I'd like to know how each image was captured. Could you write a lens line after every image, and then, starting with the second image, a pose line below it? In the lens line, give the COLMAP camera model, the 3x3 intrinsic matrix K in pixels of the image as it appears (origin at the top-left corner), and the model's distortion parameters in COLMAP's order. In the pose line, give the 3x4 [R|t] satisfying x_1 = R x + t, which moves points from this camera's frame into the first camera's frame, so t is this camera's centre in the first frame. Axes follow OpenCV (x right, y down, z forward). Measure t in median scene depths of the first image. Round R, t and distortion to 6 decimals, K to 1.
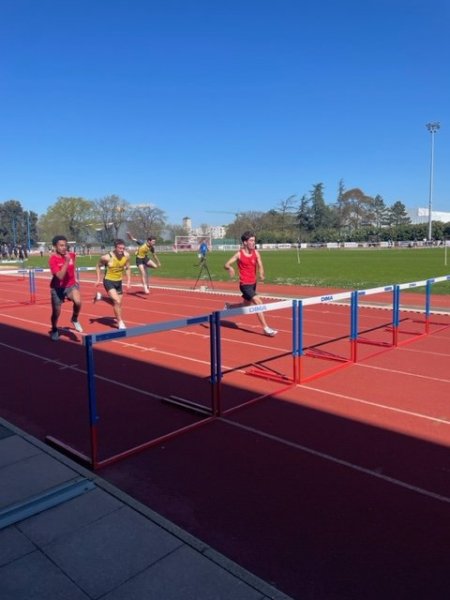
lens RADIAL K [[466.3, 0, 225.5], [0, 466.3, 289.4], [0, 0, 1]] dist [0.105379, -0.113885]
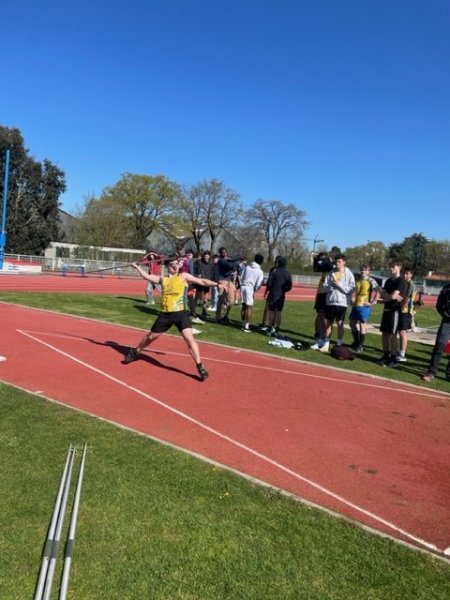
lens RADIAL K [[469.9, 0, 226.0], [0, 469.9, 288.6], [0, 0, 1]] dist [0.110905, -0.120316]
pose [[0.987983, 0.102508, -0.115676, -0.149740], [-0.108844, 0.992809, -0.049840, -0.041190], [0.109735, 0.061832, 0.992036, 0.451690]]
